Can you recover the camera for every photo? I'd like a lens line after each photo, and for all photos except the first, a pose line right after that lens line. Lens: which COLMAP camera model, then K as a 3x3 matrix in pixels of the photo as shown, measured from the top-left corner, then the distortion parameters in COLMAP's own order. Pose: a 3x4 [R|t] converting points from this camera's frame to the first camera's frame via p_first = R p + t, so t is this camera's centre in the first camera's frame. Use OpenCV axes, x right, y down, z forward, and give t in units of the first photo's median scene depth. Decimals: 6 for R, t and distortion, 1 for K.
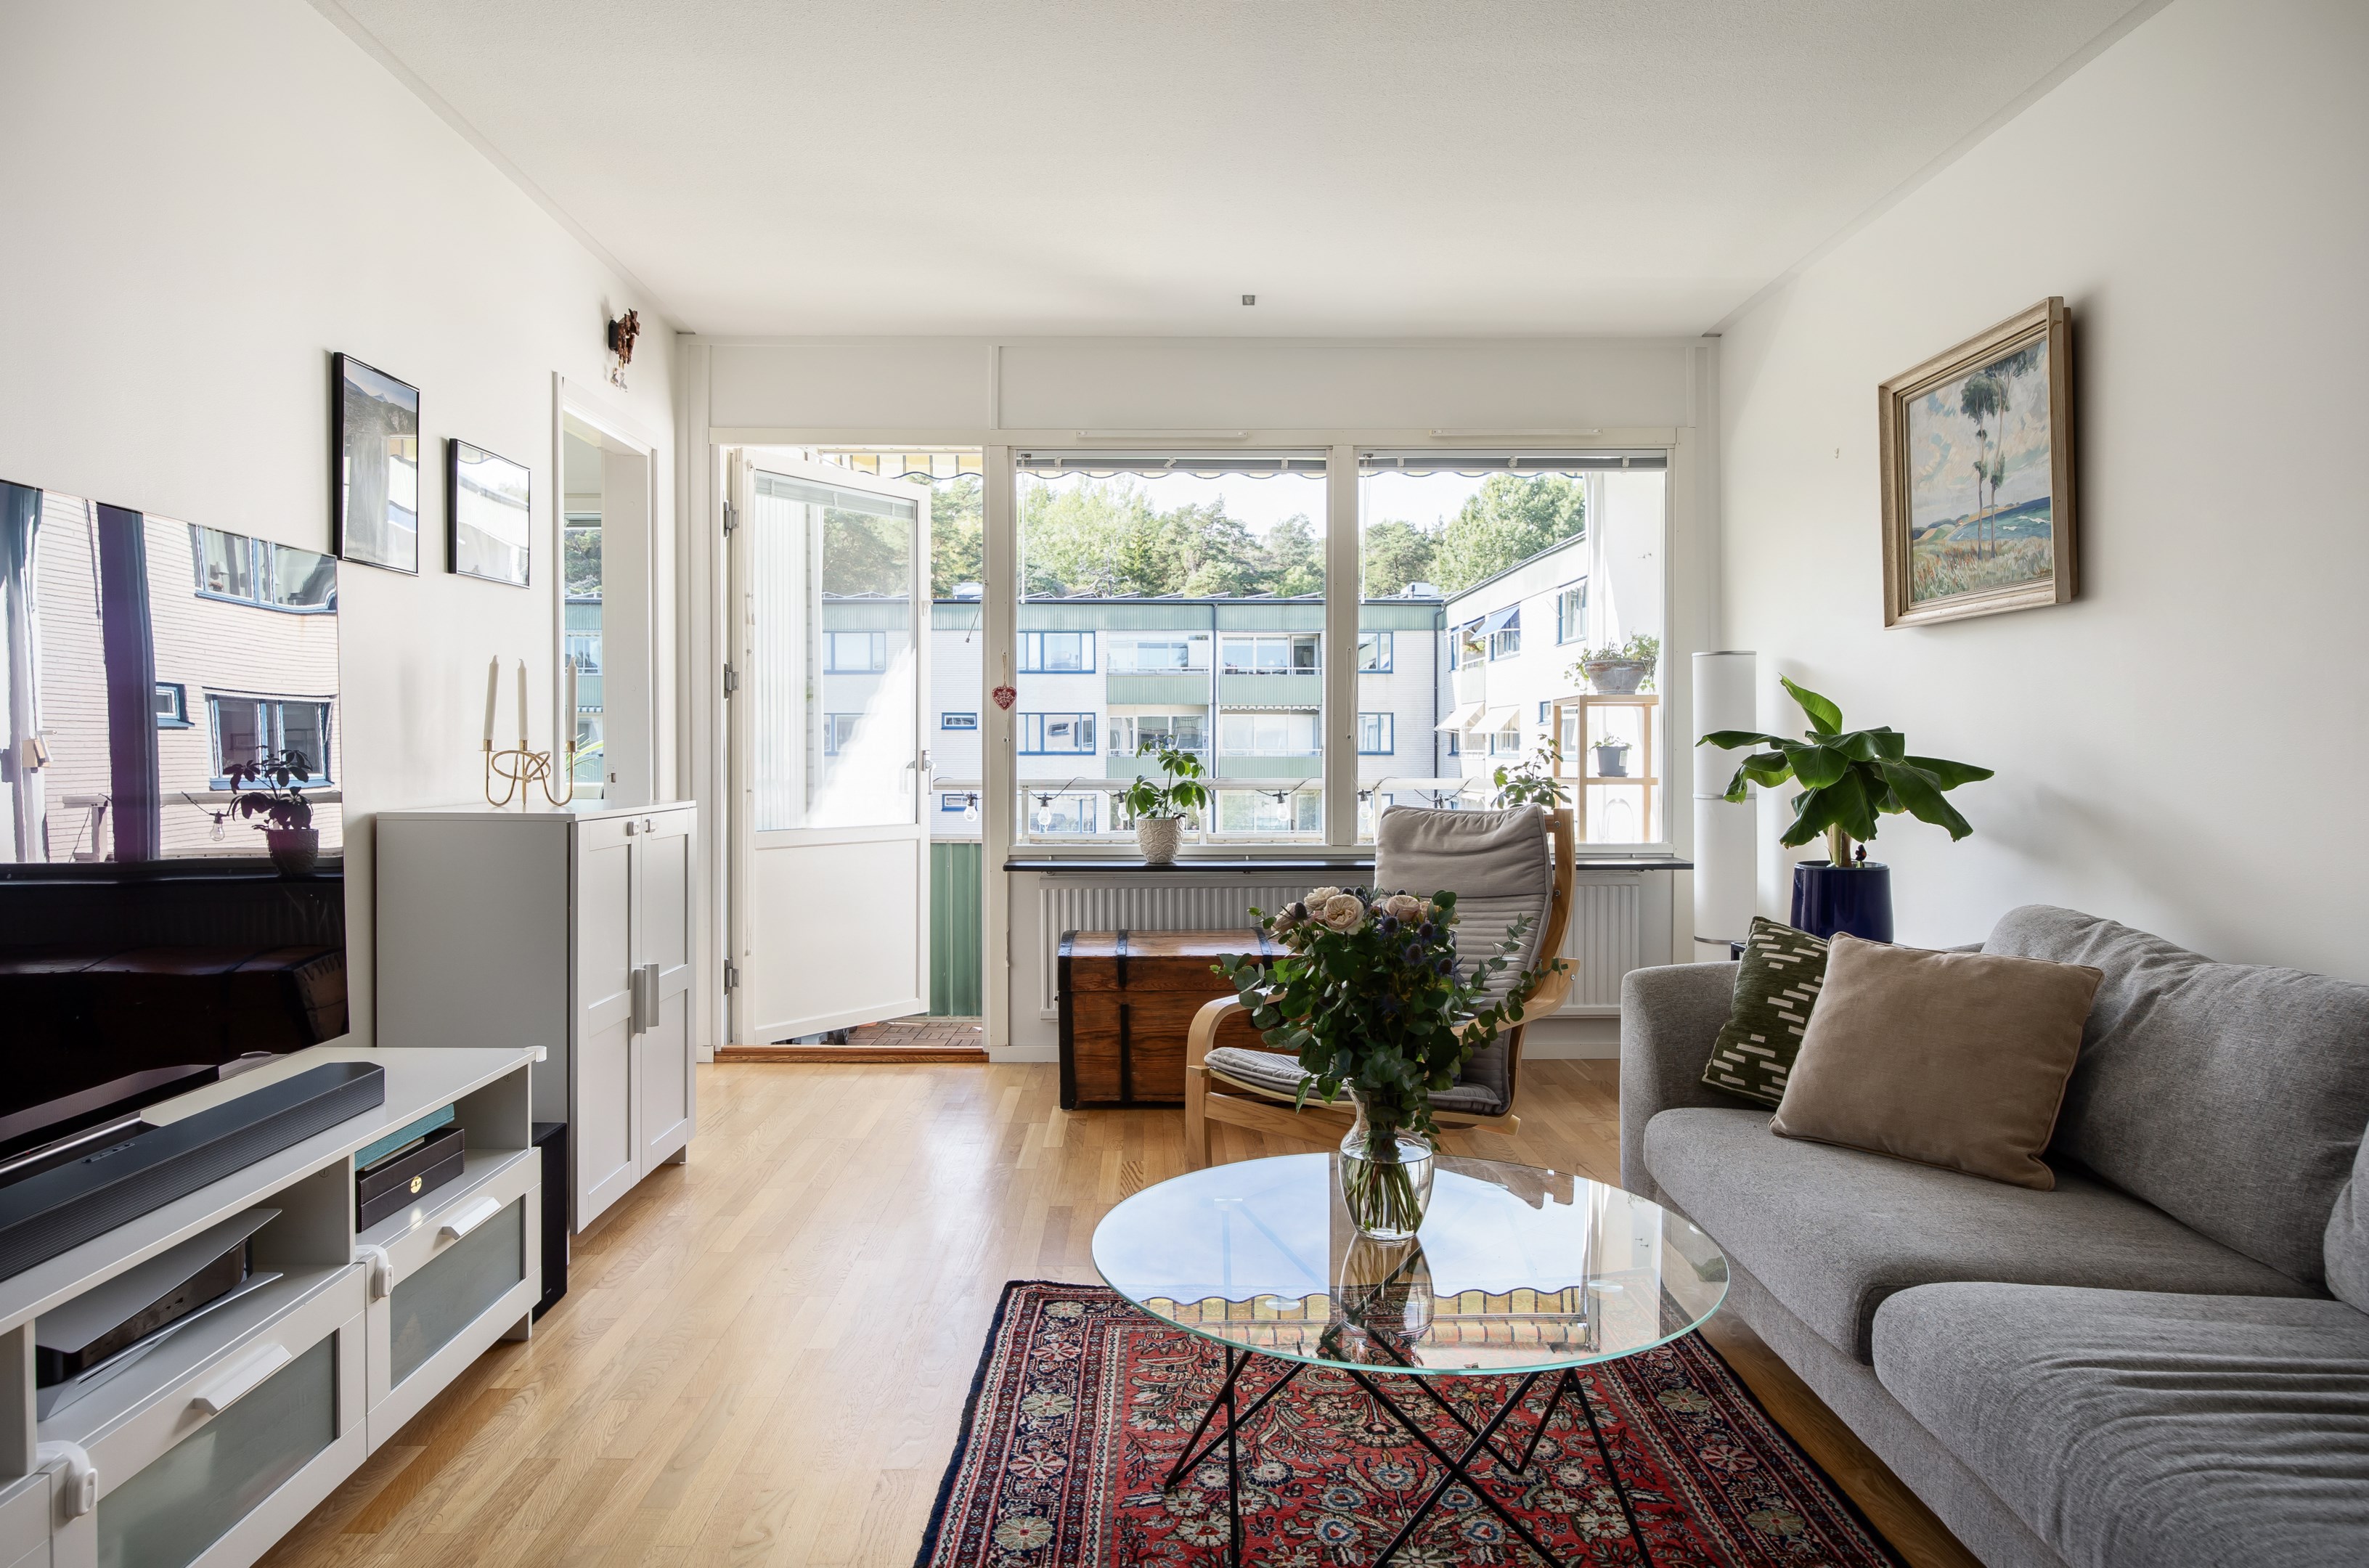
lens RADIAL K [[1450.5, 0, 1184.5], [0, 1450.5, 784.0], [0, 0, 1]] dist [-0.016678, 0.001764]
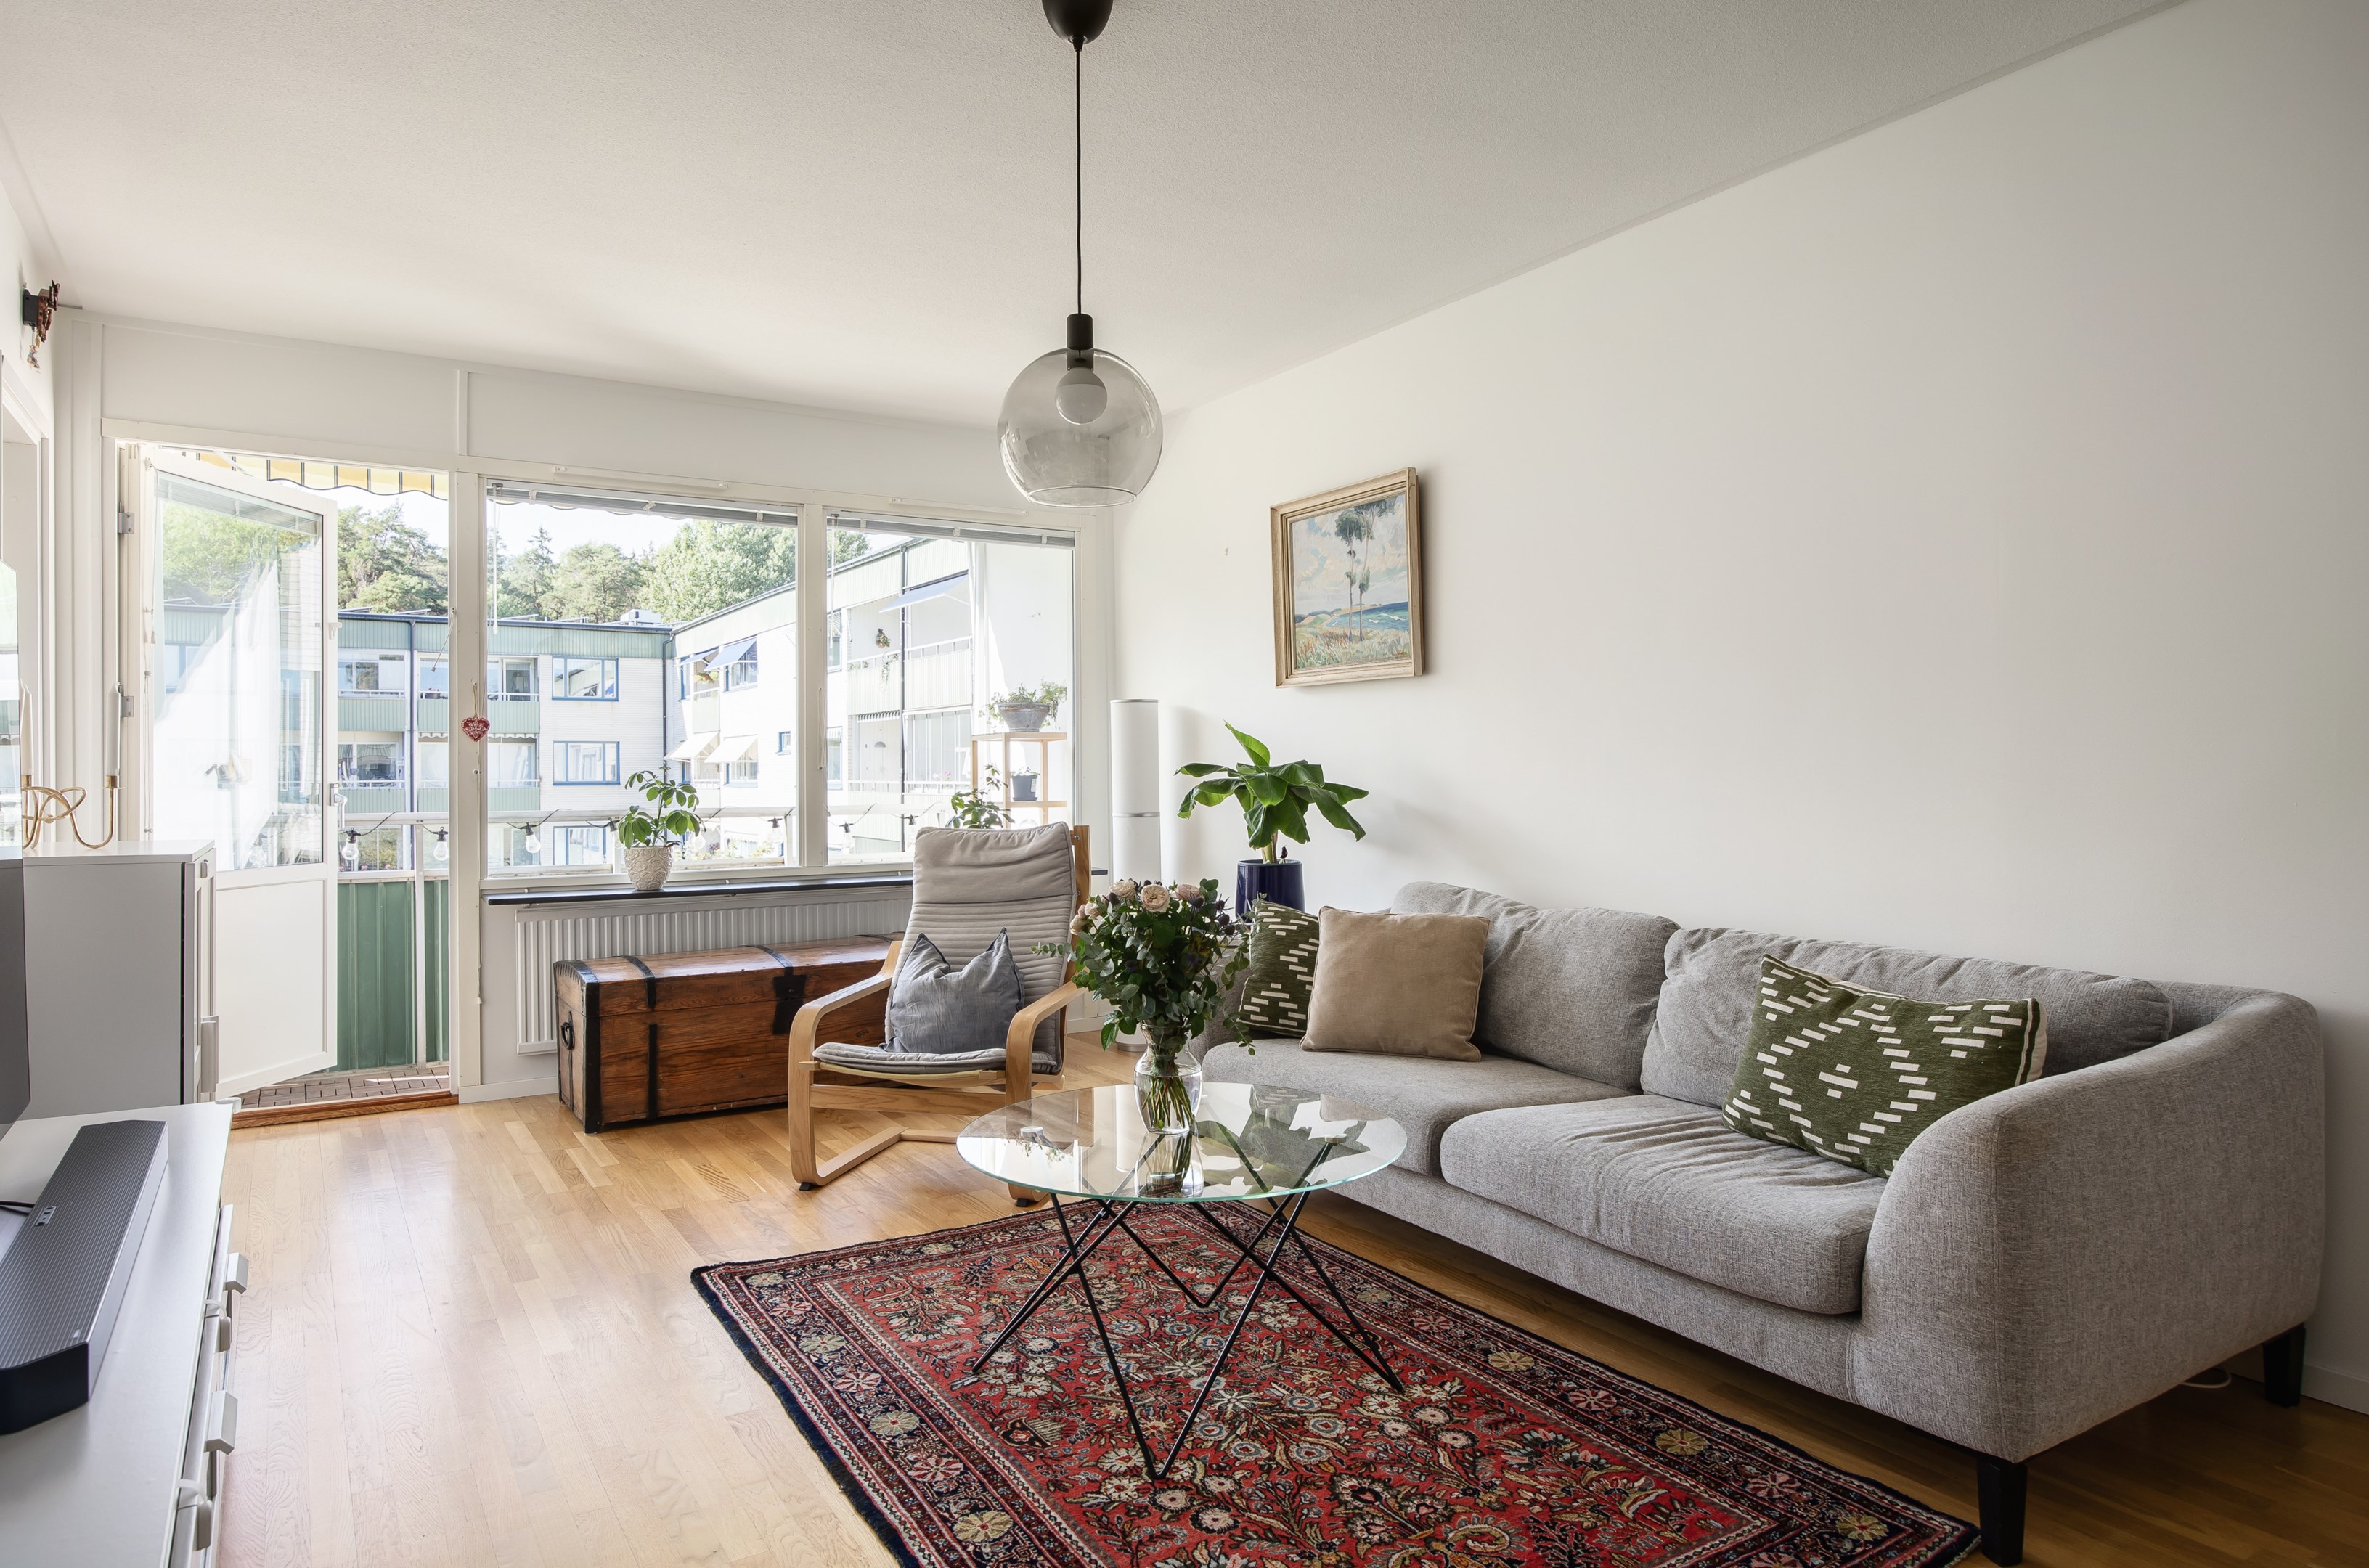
lens RADIAL K [[1416.7, 0, 1184.5], [0, 1416.7, 784.0], [0, 0, 1]] dist [-0.019736, 0.000288]
pose [[0.853544, -0.008492, 0.520952, -0.297791], [0.018735, 0.999721, -0.014400, 0.000530], [-0.520685, 0.022051, 0.853464, -0.089406]]
